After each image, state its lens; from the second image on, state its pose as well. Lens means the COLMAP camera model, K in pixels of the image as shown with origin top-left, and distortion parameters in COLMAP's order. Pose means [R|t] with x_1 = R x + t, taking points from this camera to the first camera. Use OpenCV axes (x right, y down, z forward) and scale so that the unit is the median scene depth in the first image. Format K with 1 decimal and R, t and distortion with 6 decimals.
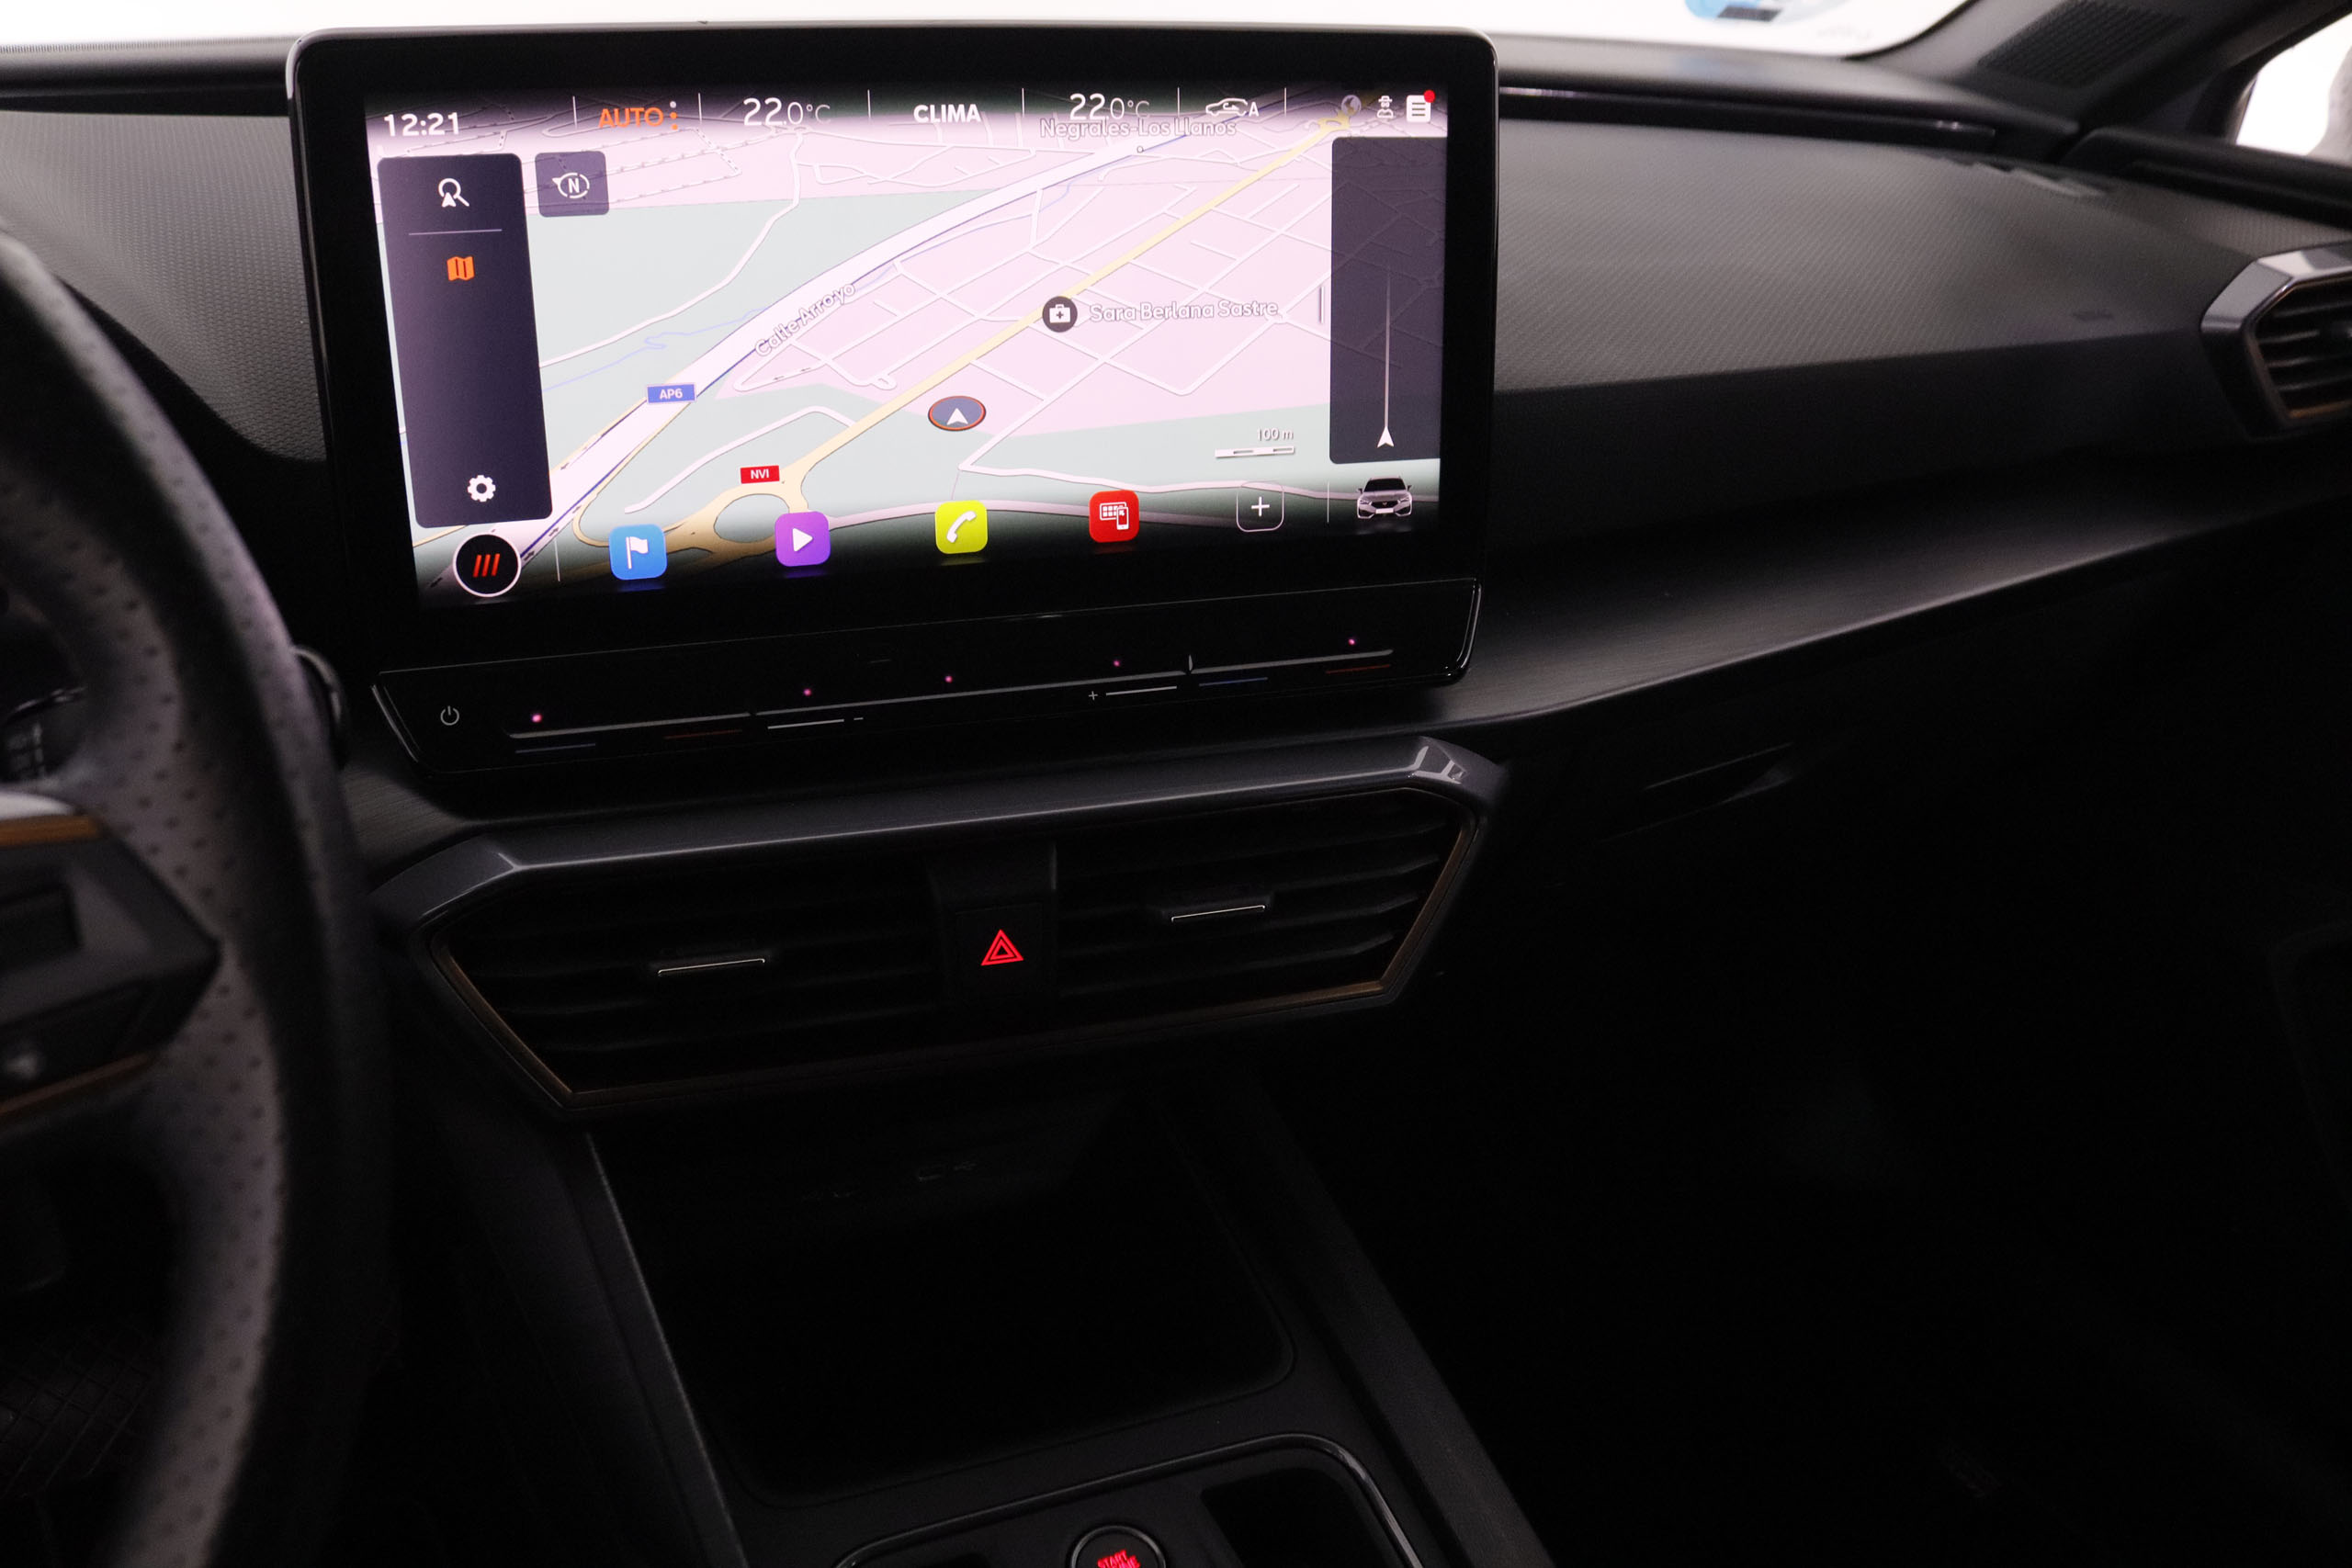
lens RADIAL K [[1963.0, 0, 1186.4], [0, 1963.0, 767.5], [0, 0, 1]] dist [-0.153436, 0.061167]
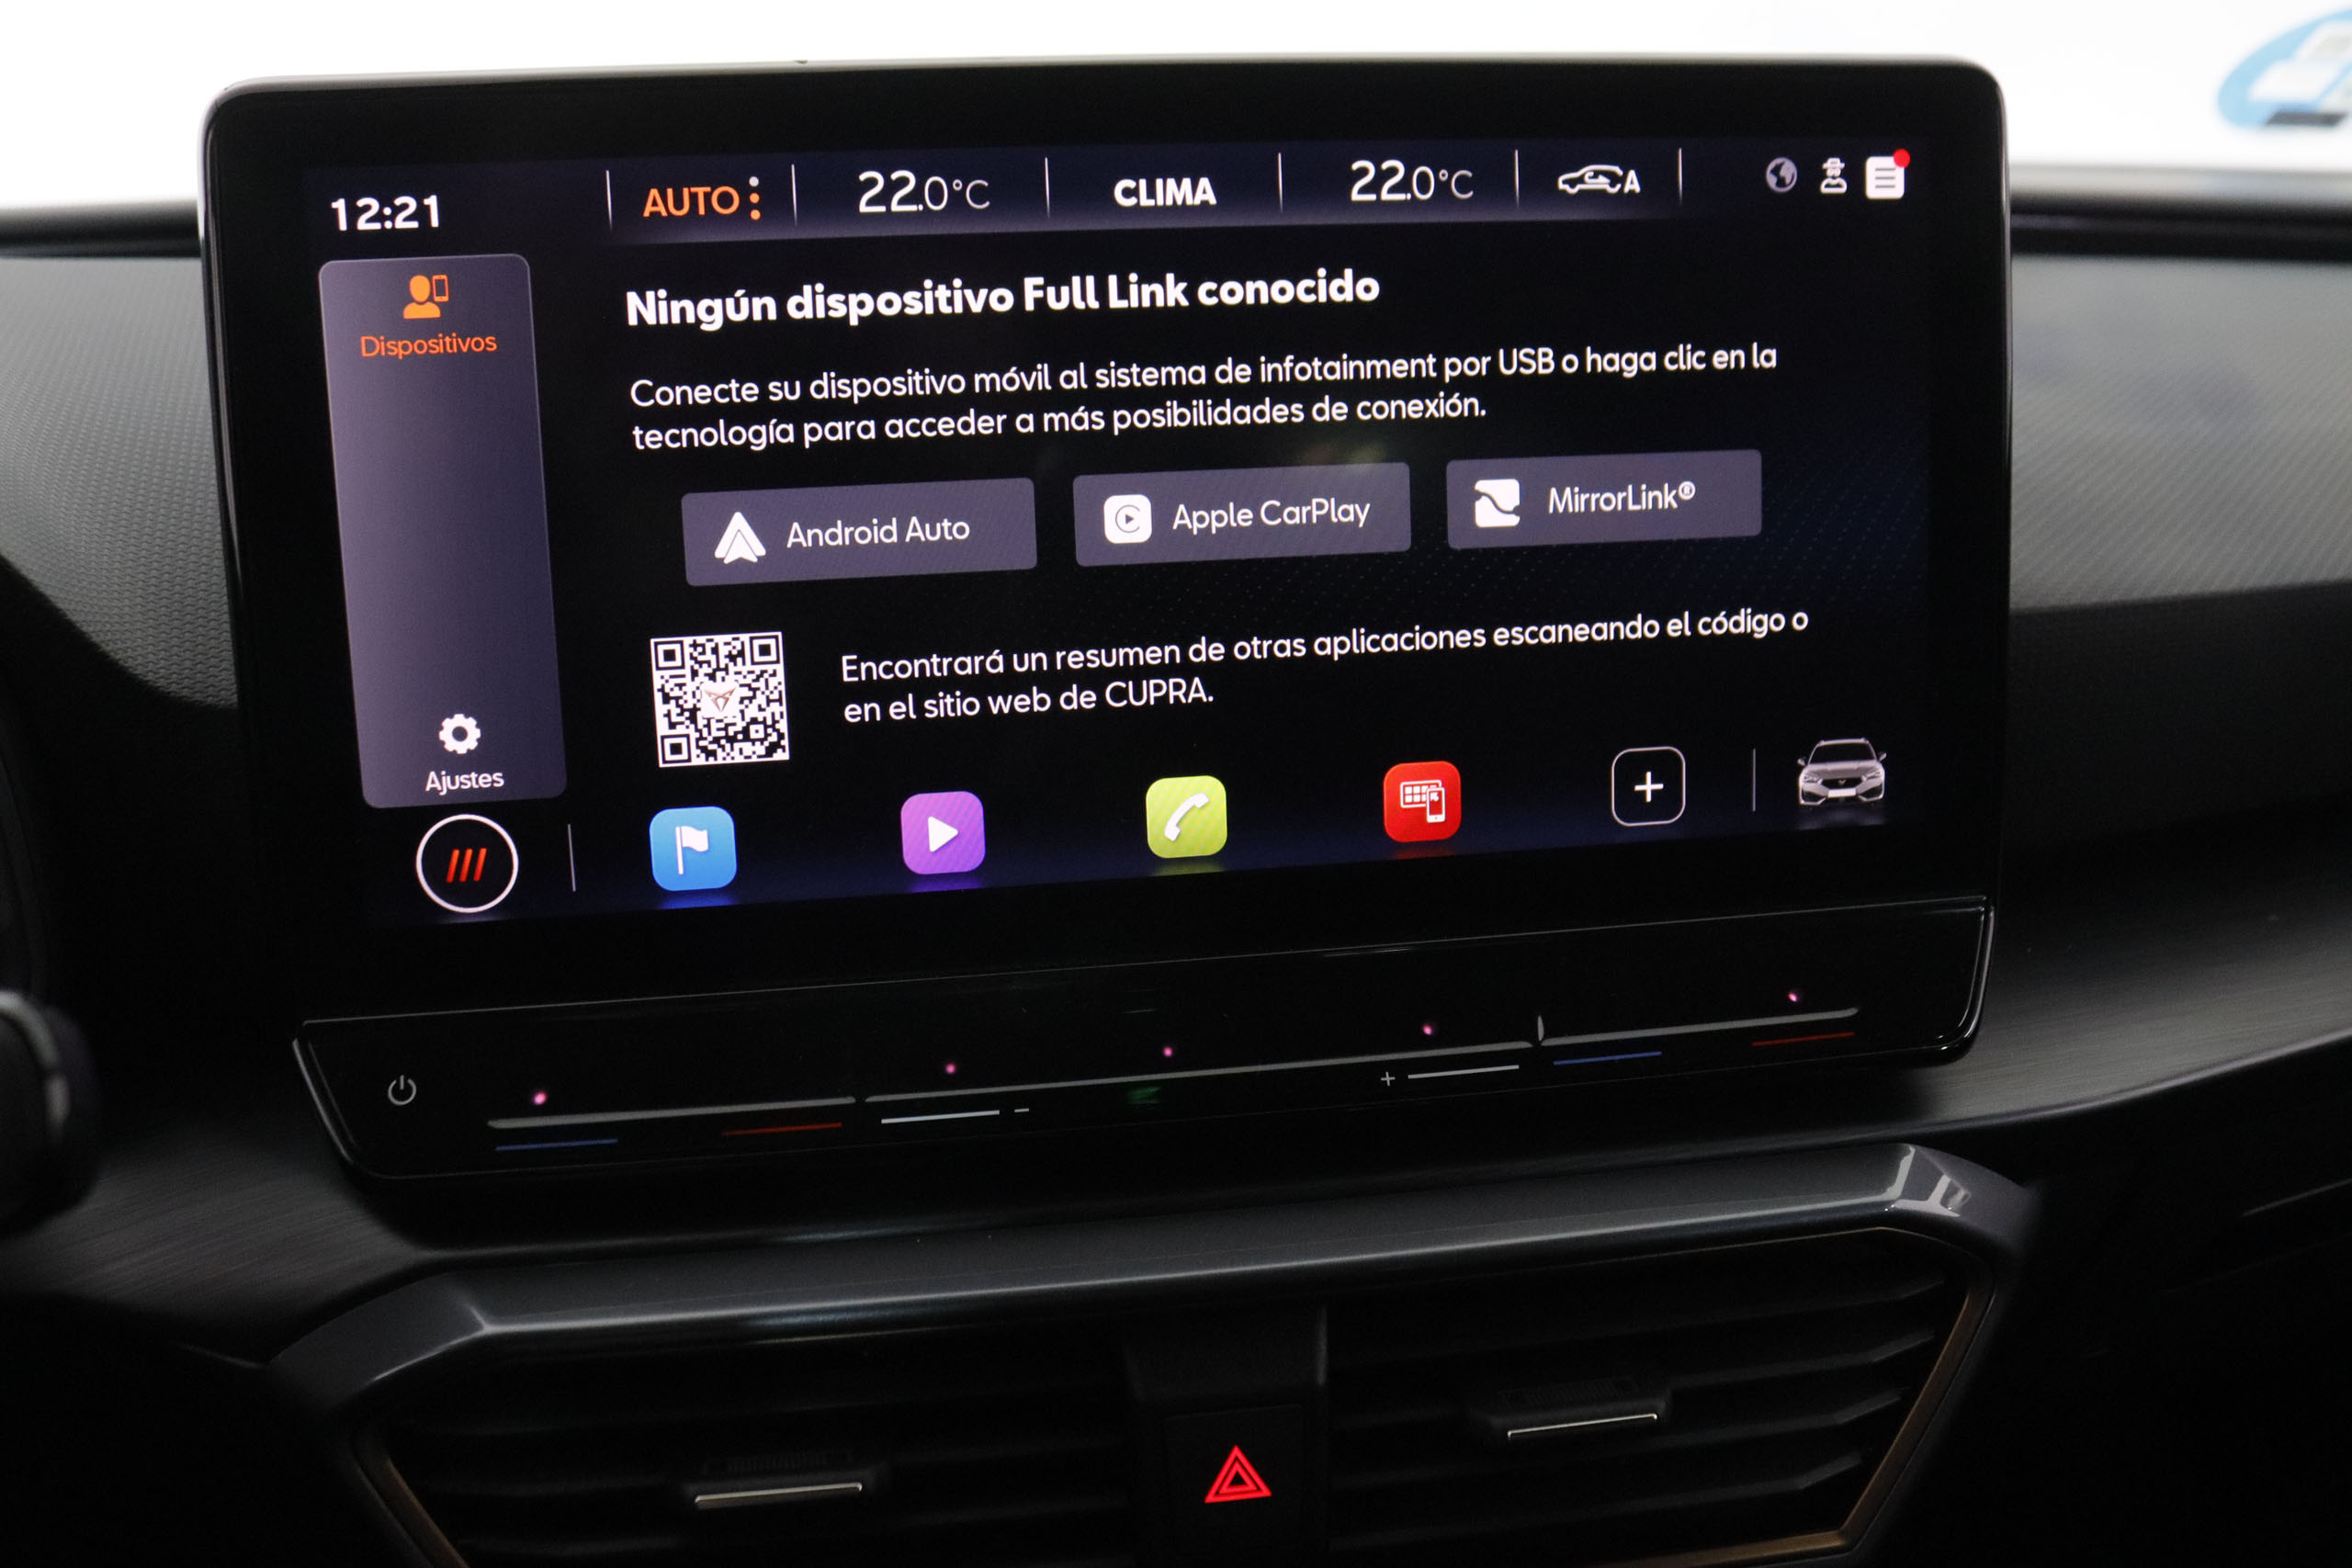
lens RADIAL K [[2311.8, 0, 1188.9], [0, 2311.8, 763.5], [0, 0, 1]] dist [-0.120077, 0.000000]
pose [[0.987915, -0.003079, -0.154968, 0.005526], [-0.020430, 0.988493, -0.149881, -0.024600], [0.153647, 0.151236, 0.976484, 0.241081]]
